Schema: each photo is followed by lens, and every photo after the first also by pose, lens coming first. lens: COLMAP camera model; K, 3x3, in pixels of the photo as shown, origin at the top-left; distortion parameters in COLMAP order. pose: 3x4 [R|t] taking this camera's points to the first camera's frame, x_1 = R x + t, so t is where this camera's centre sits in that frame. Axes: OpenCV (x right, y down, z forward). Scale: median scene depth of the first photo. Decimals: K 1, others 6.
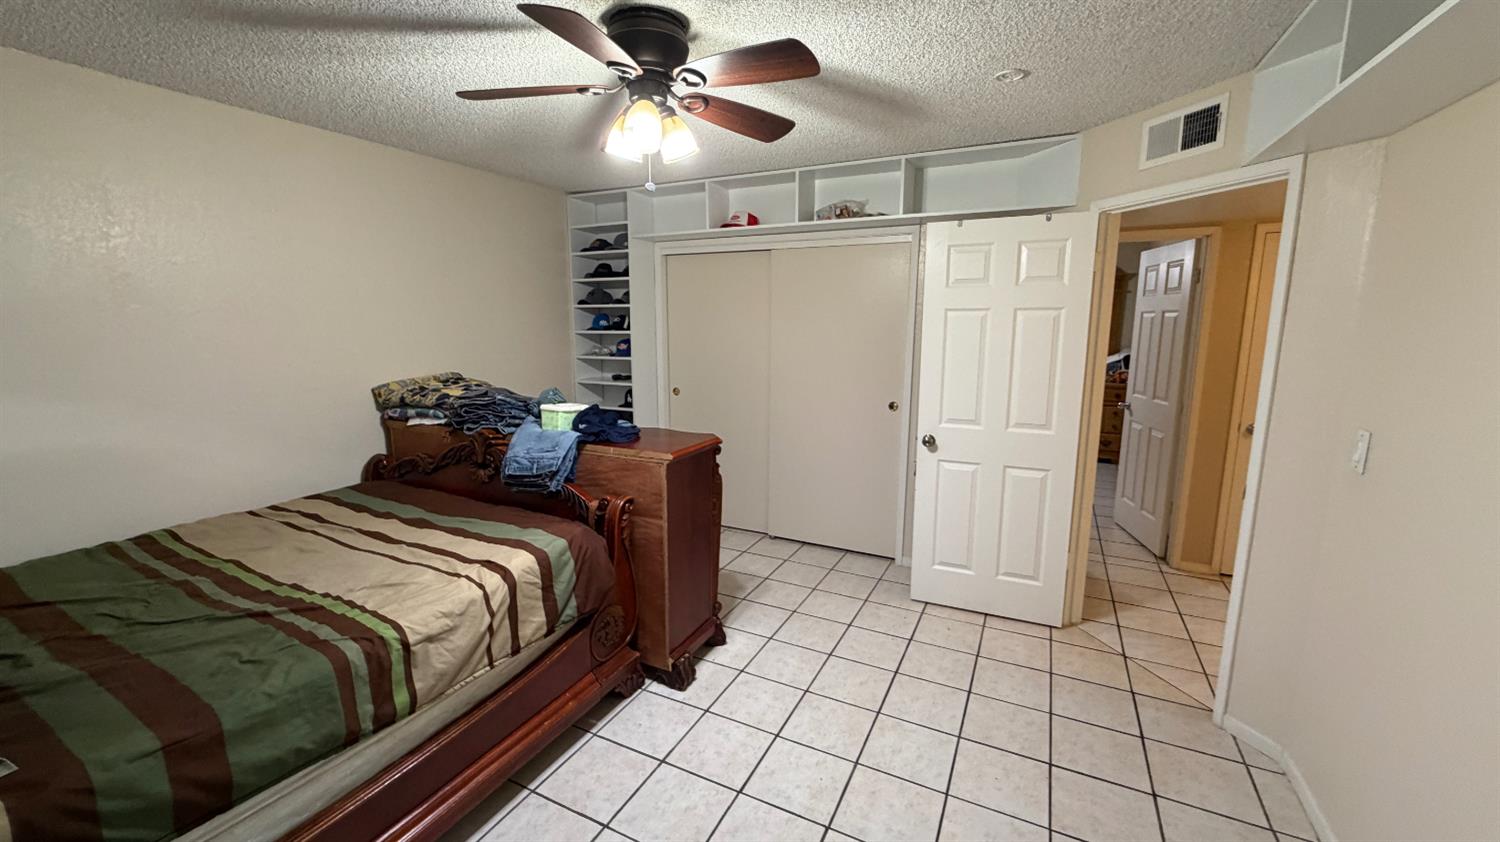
lens RADIAL K [[593.1, 0, 756.3], [0, 593.1, 422.8], [0, 0, 1]] dist [-0.001827, 0.000213]
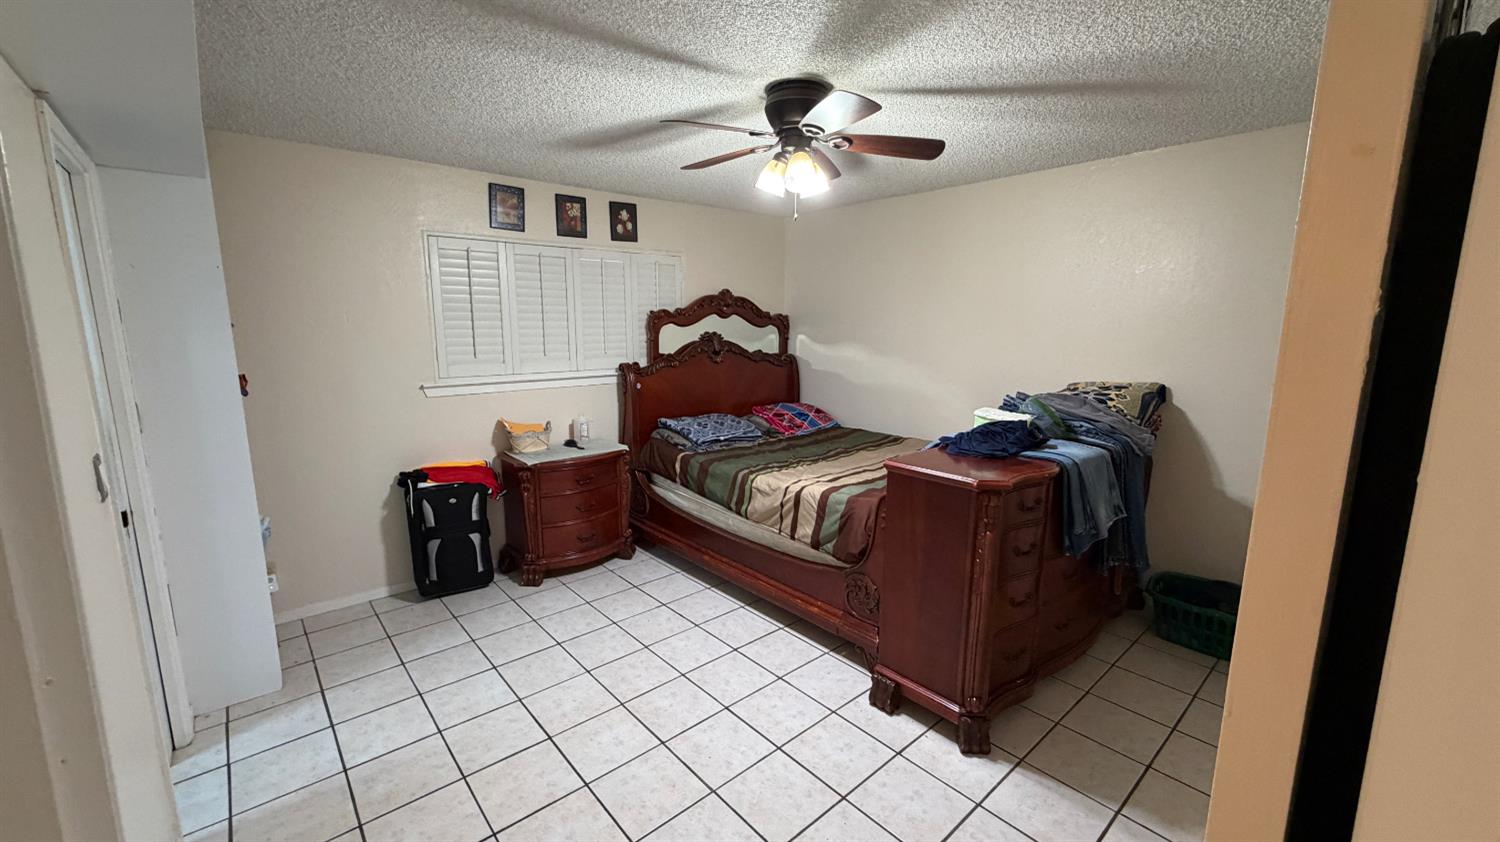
lens RADIAL K [[593.1, 0, 734.4], [0, 593.1, 423.4], [0, 0, 1]] dist [-0.001827, 0.000213]
pose [[-0.391581, 0.160317, -0.906070, 1.012633], [-0.156153, 0.958844, 0.237140, -0.242204], [0.906797, 0.234345, -0.350431, 1.346066]]
